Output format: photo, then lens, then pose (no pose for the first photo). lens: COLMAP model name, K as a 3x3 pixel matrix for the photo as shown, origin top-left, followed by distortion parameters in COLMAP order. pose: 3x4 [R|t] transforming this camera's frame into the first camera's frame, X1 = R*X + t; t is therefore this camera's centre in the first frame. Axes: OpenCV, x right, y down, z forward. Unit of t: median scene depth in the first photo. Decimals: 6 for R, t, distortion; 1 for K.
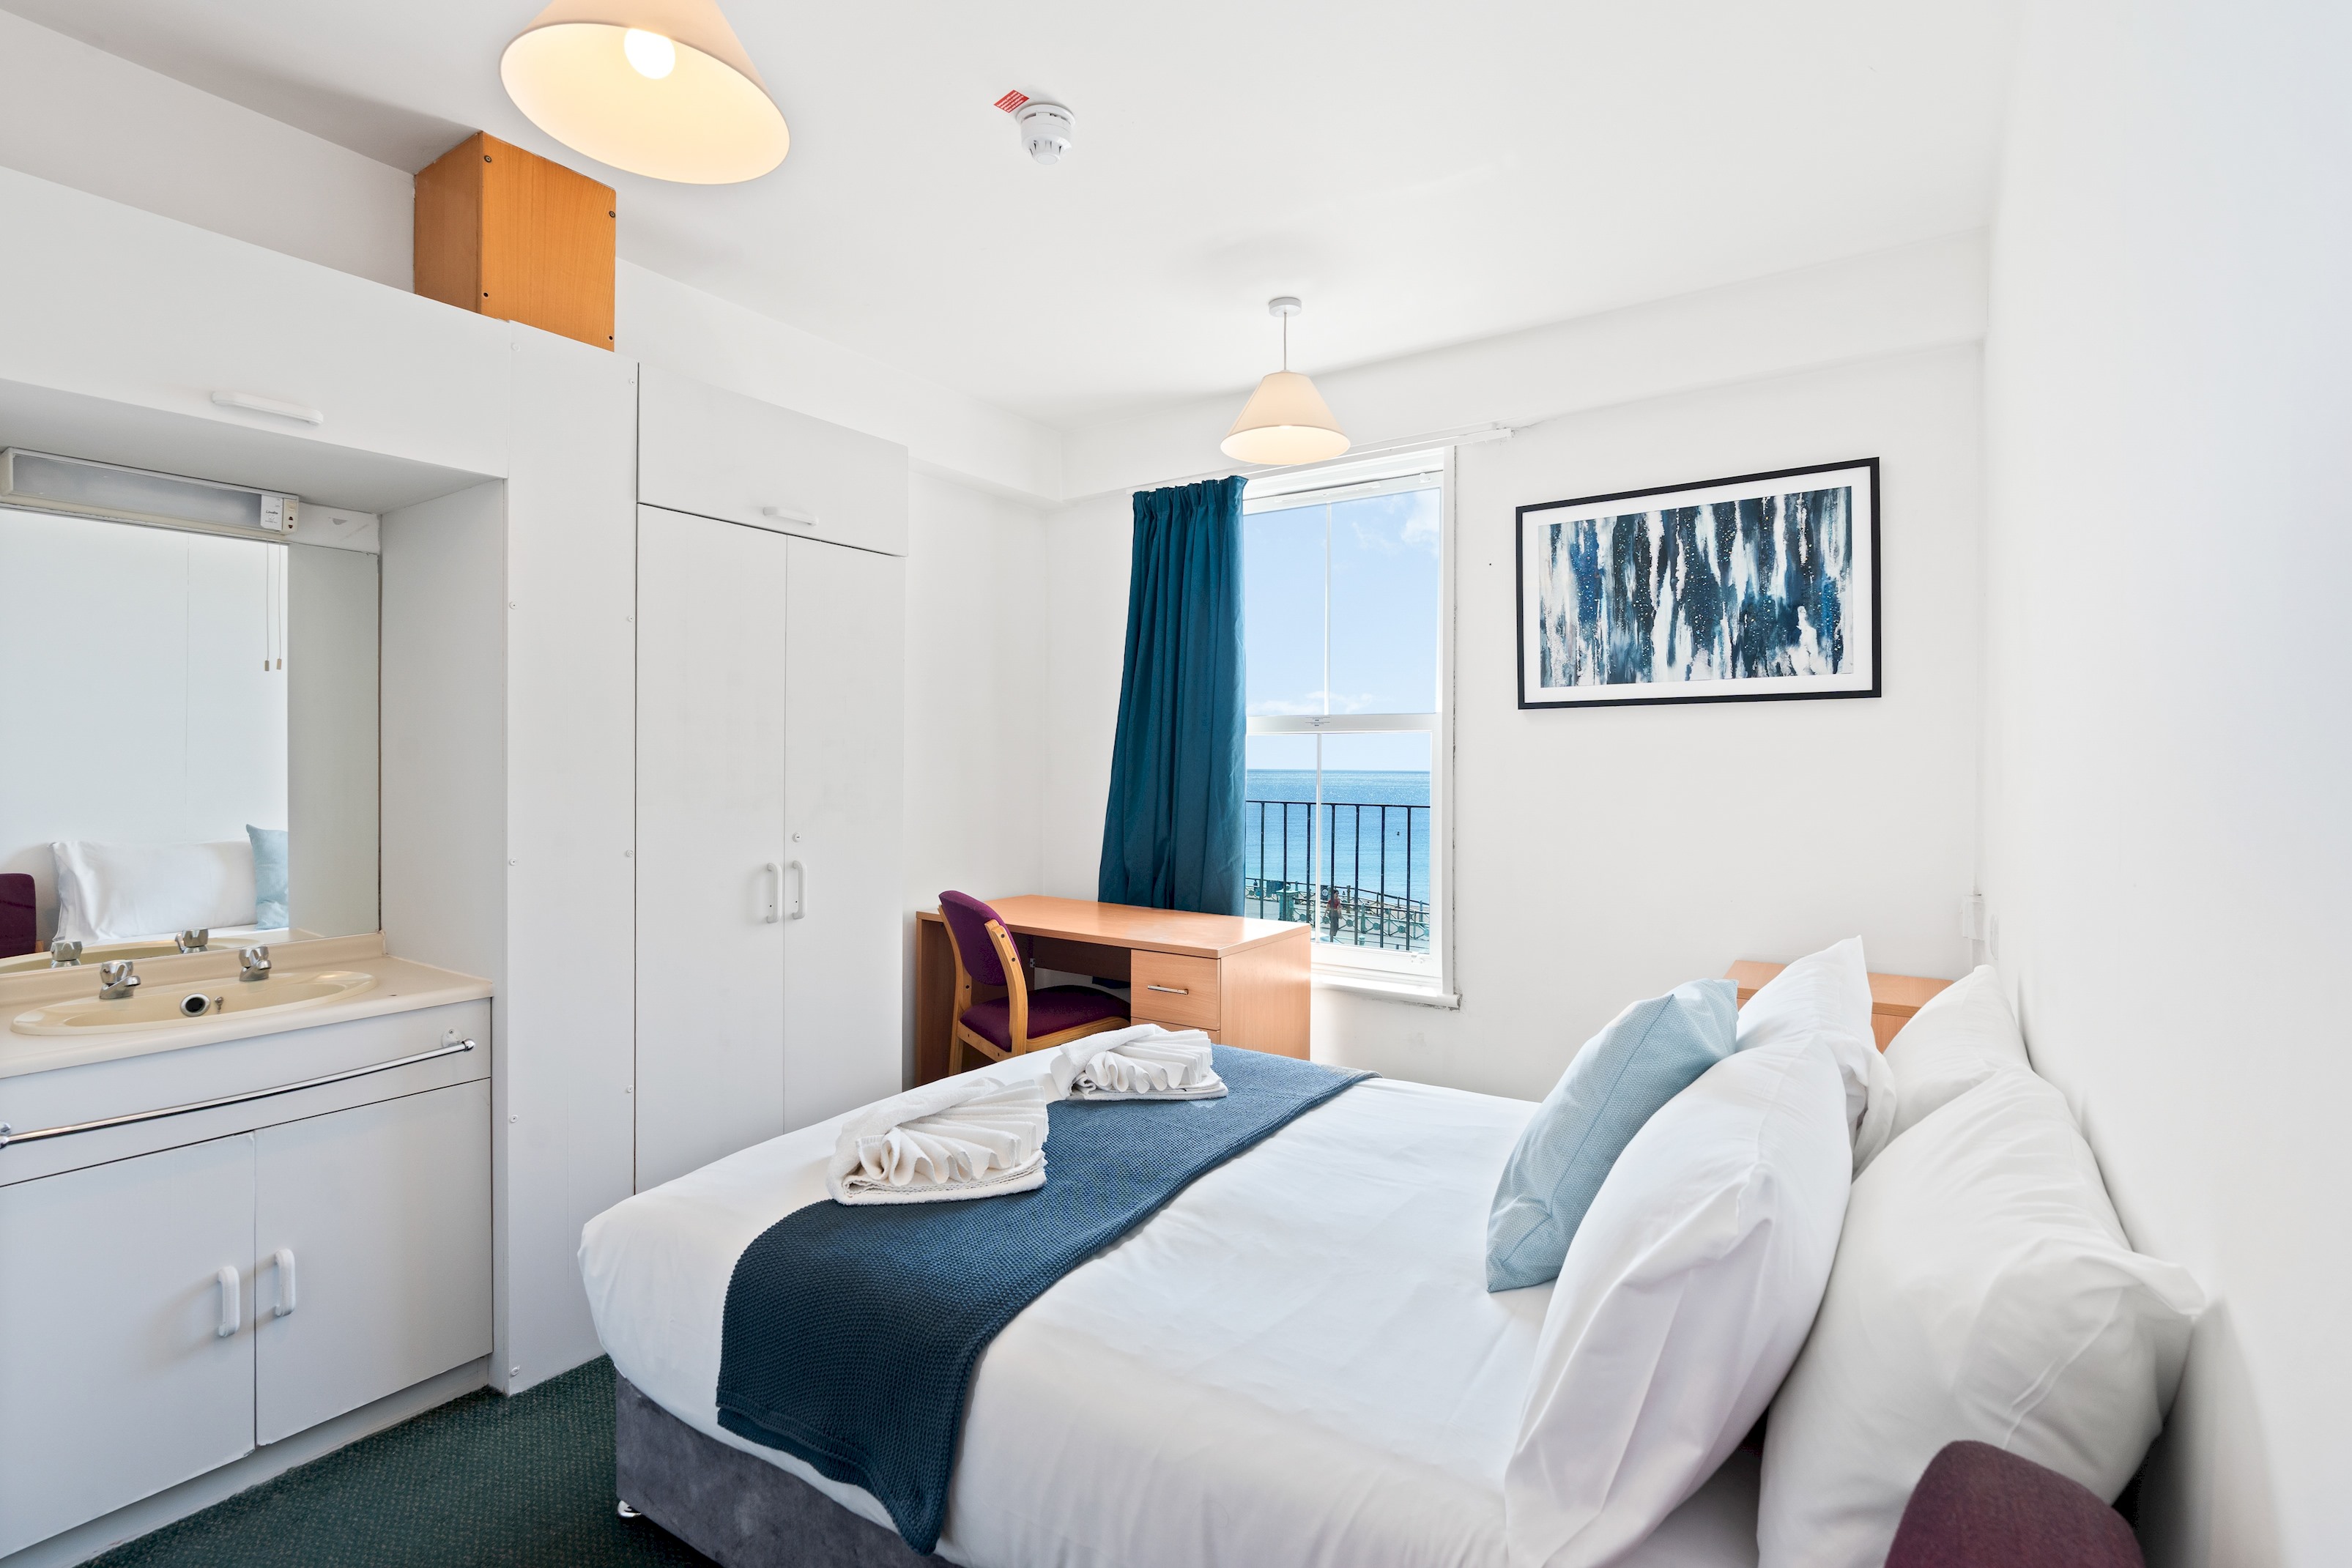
lens RADIAL K [[1074.0, 0, 1164.2], [0, 1074.0, 765.5], [0, 0, 1]] dist [-0.001582, 0.003596]
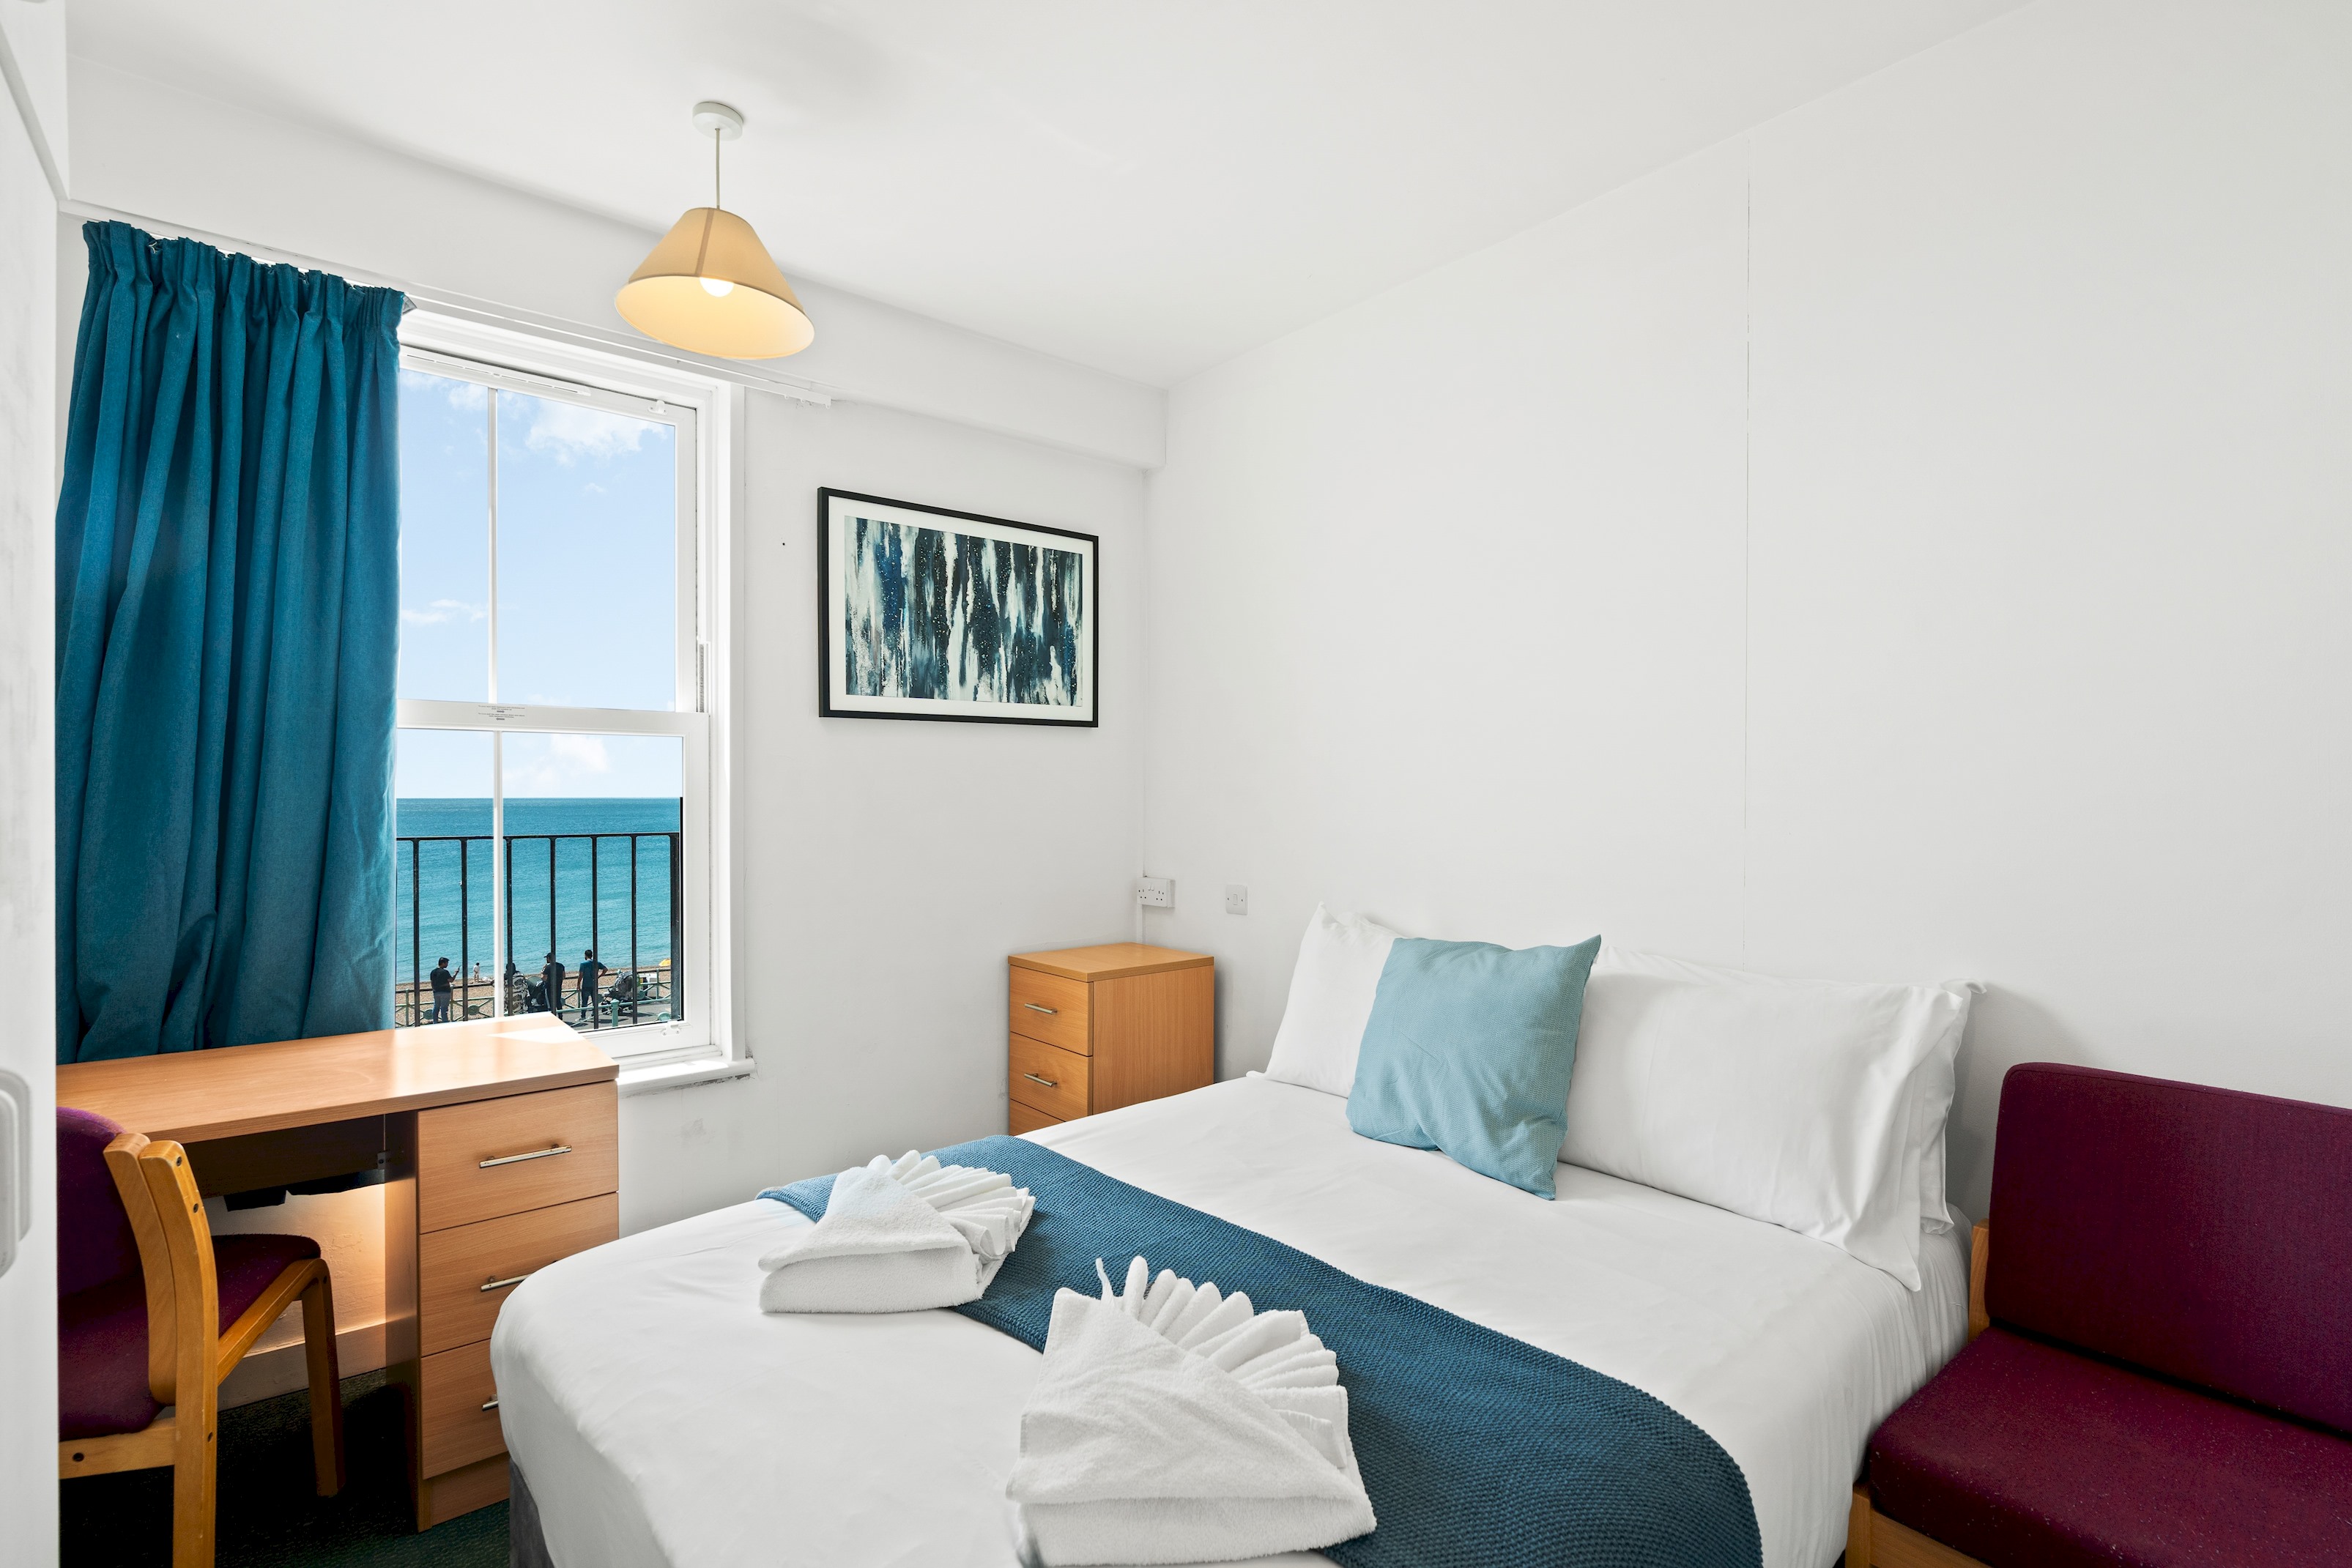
lens RADIAL K [[1074.0, 0, 1174.9], [0, 1074.0, 800.7], [0, 0, 1]] dist [-0.001582, 0.003596]
pose [[0.279663, -0.010294, 0.960043, -0.463785], [0.000944, 0.999945, 0.010447, 0.008401], [-0.960098, -0.002016, 0.279657, 0.500660]]
